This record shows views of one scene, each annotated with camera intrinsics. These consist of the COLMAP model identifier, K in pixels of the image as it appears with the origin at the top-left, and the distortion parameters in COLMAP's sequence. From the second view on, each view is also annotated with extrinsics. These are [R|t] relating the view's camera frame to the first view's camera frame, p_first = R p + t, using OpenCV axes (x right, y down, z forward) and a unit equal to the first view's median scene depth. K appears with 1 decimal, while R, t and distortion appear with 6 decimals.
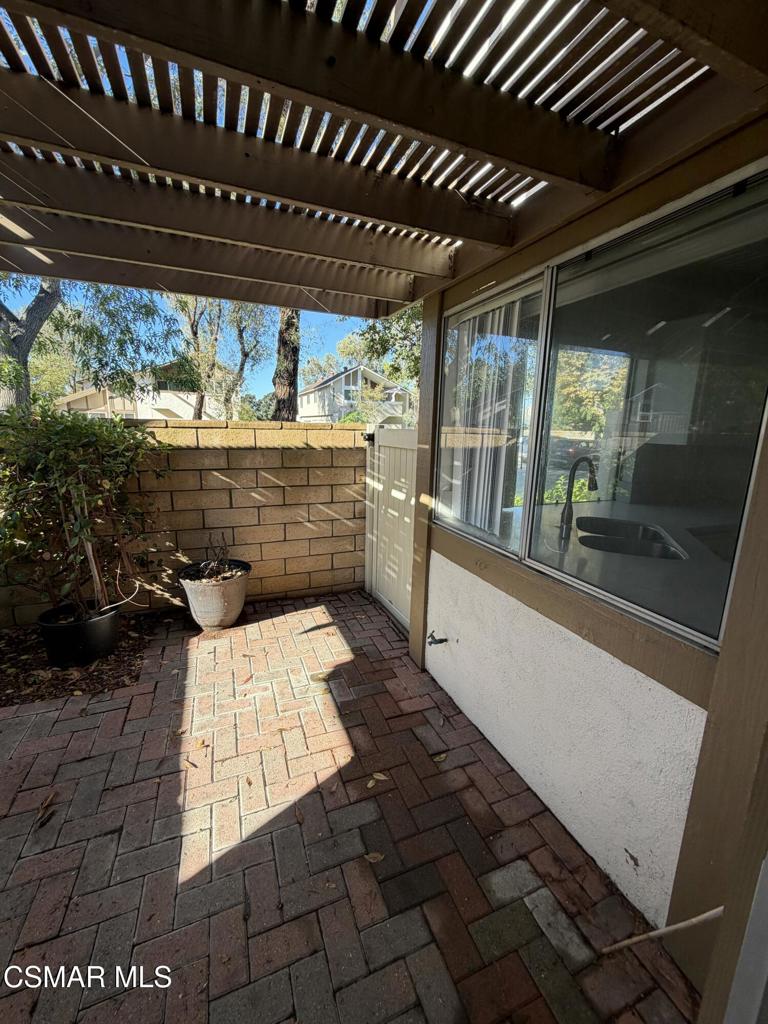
lens RADIAL K [[408.0, 0, 384.4], [0, 408.0, 508.4], [0, 0, 1]] dist [-0.000333, 0.000101]
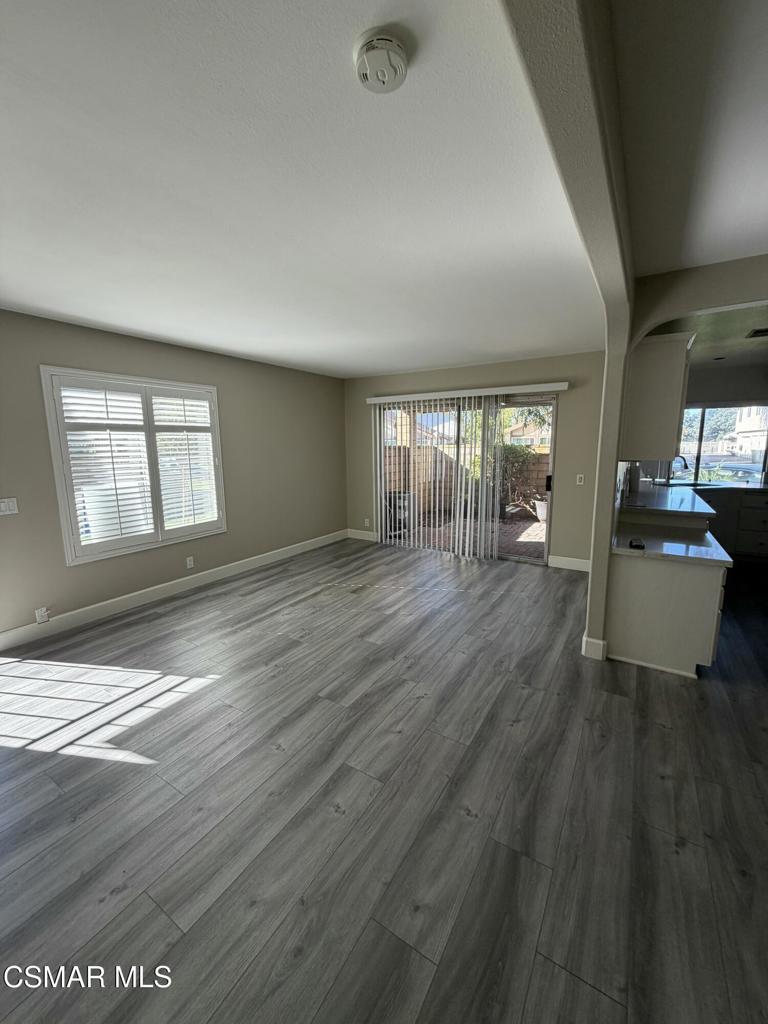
lens RADIAL K [[408.0, 0, 384.4], [0, 408.0, 508.4], [0, 0, 1]] dist [-0.000333, 0.000101]
pose [[0.586670, 0.095465, -0.804179, 1.073832], [-0.135506, 0.990599, 0.018740, 0.290763], [0.798409, 0.097977, 0.594091, -1.384097]]
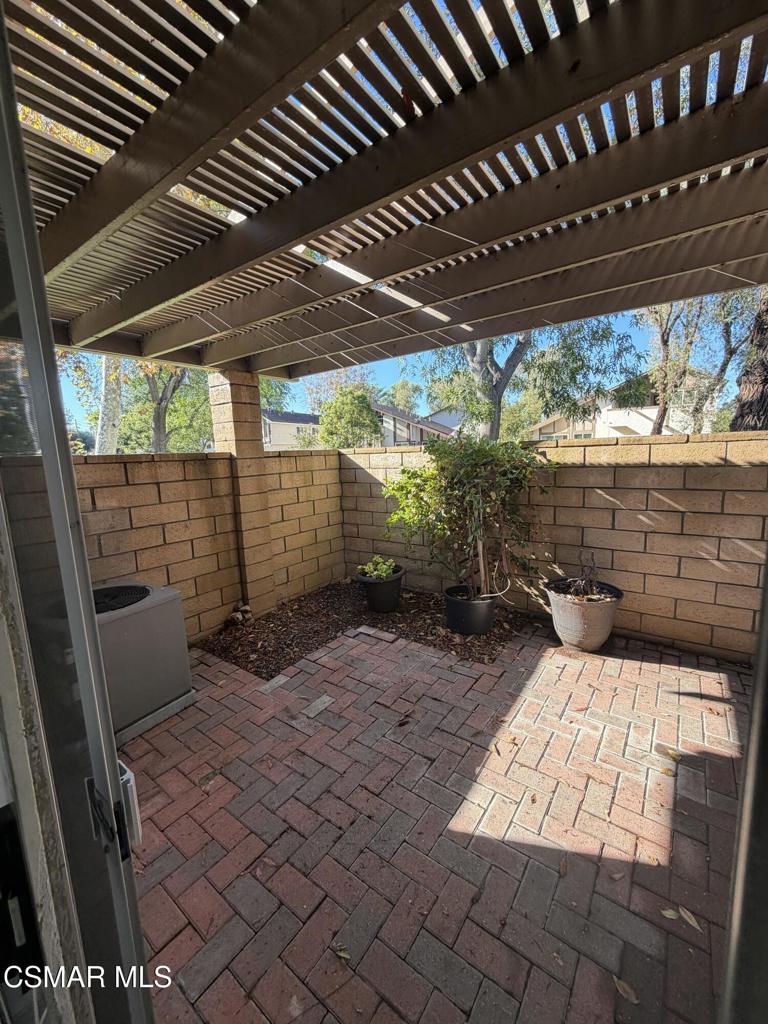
lens RADIAL K [[408.0, 0, 384.4], [0, 408.0, 508.4], [0, 0, 1]] dist [-0.000333, 0.000101]
pose [[0.524862, 0.082609, -0.847169, 0.149989], [-0.118517, 0.992677, 0.023371, -0.008673], [0.842896, 0.088137, 0.530809, 0.057205]]
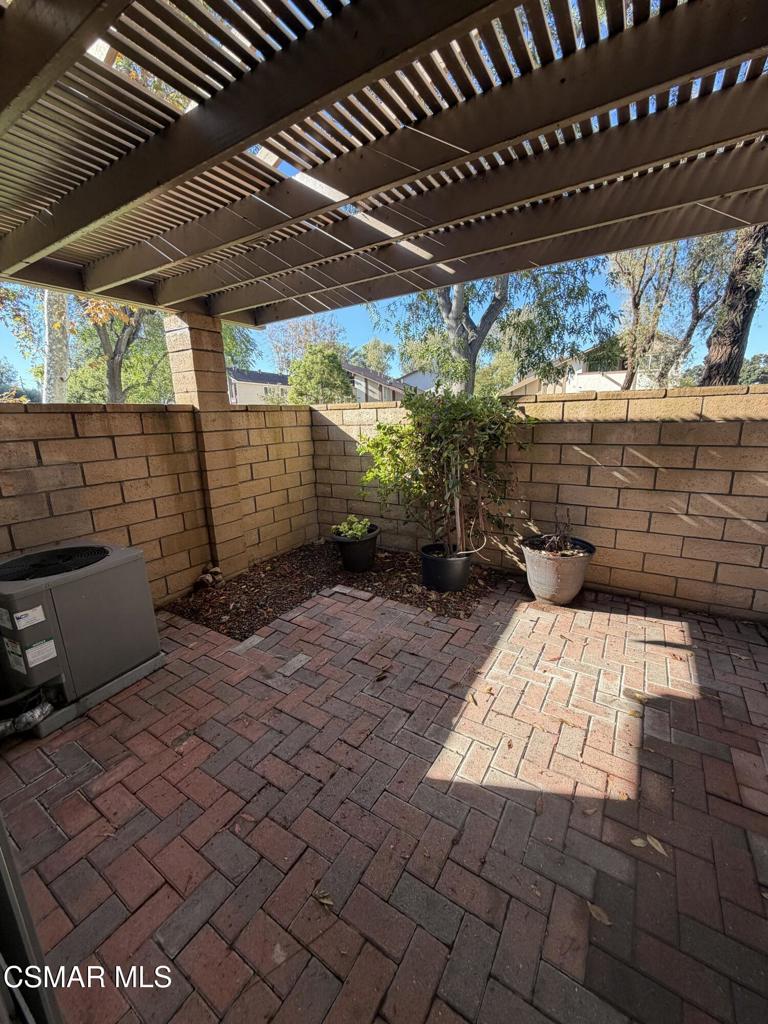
lens RADIAL K [[408.0, 0, 384.4], [0, 408.0, 508.4], [0, 0, 1]] dist [-0.000333, 0.000101]
pose [[0.581896, 0.152247, -0.798885, 0.120165], [-0.119381, 0.987670, 0.101270, 0.012087], [0.804453, 0.036443, 0.592897, 0.068699]]
